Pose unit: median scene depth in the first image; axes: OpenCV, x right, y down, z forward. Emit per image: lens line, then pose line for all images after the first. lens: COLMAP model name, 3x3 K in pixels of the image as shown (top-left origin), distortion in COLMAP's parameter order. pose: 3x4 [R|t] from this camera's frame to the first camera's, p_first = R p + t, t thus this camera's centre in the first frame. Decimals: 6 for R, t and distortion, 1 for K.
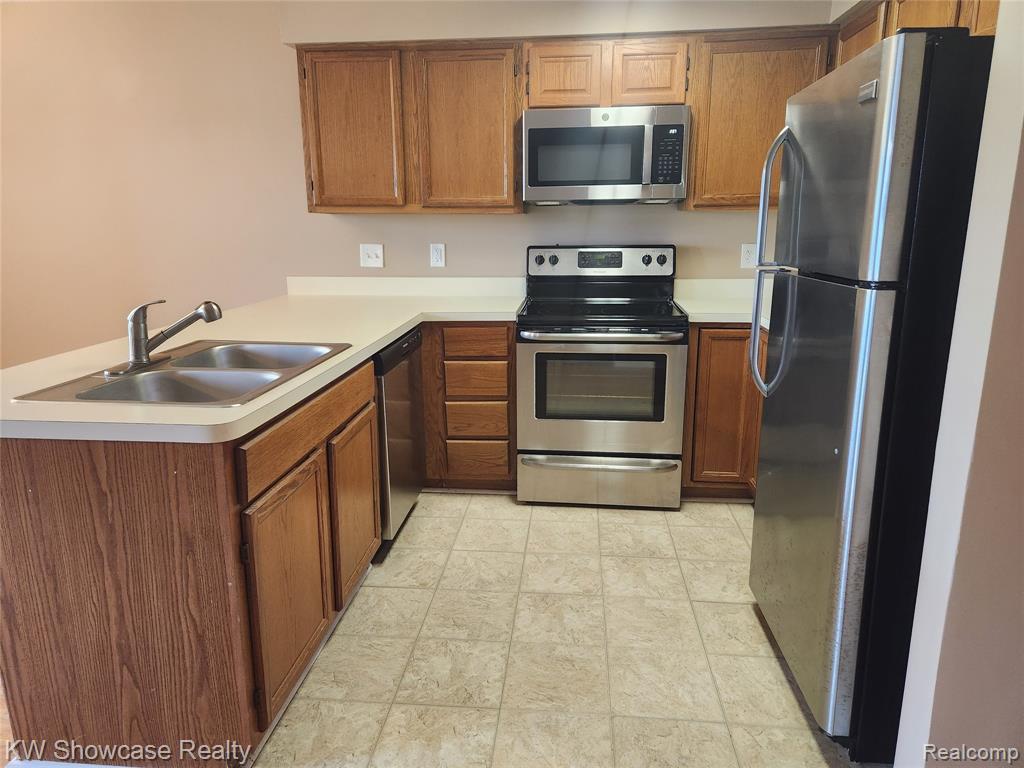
lens RADIAL K [[691.0, 0, 511.8], [0, 691.0, 388.4], [0, 0, 1]] dist [0.043299, -0.003708]
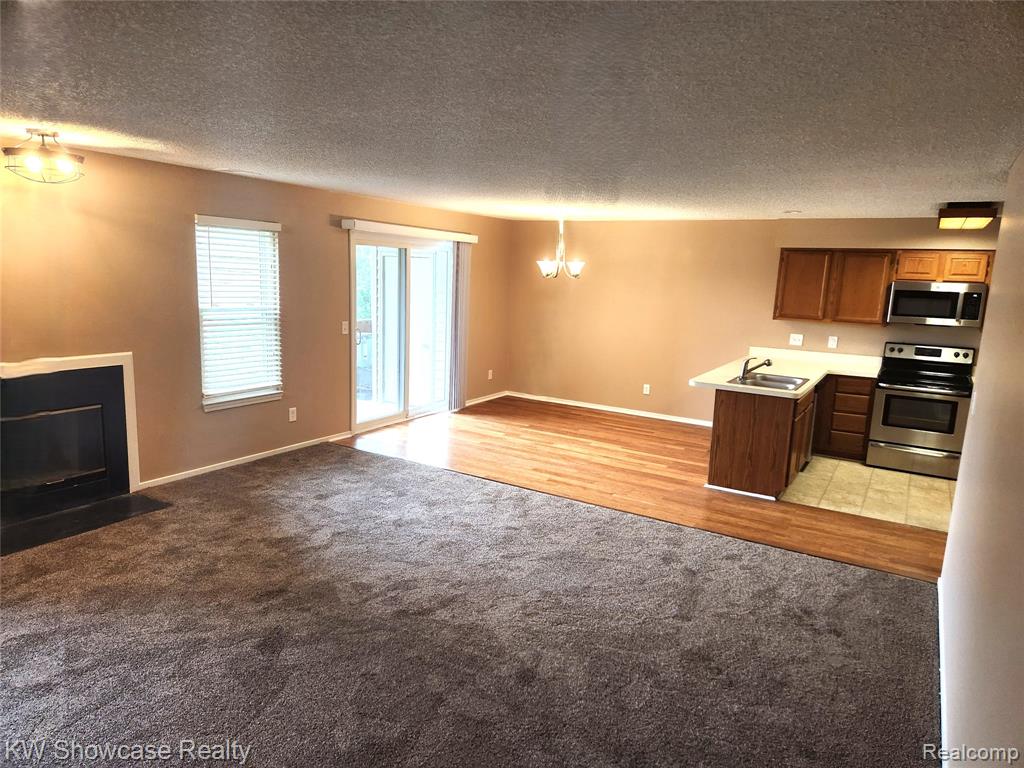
lens RADIAL K [[691.0, 0, 511.8], [0, 691.0, 388.4], [0, 0, 1]] dist [0.043299, -0.003708]
pose [[0.903135, 0.114014, -0.413942, -0.111437], [-0.143065, 0.988915, -0.039756, 0.175572], [0.404820, 0.095125, 0.909435, -1.376050]]
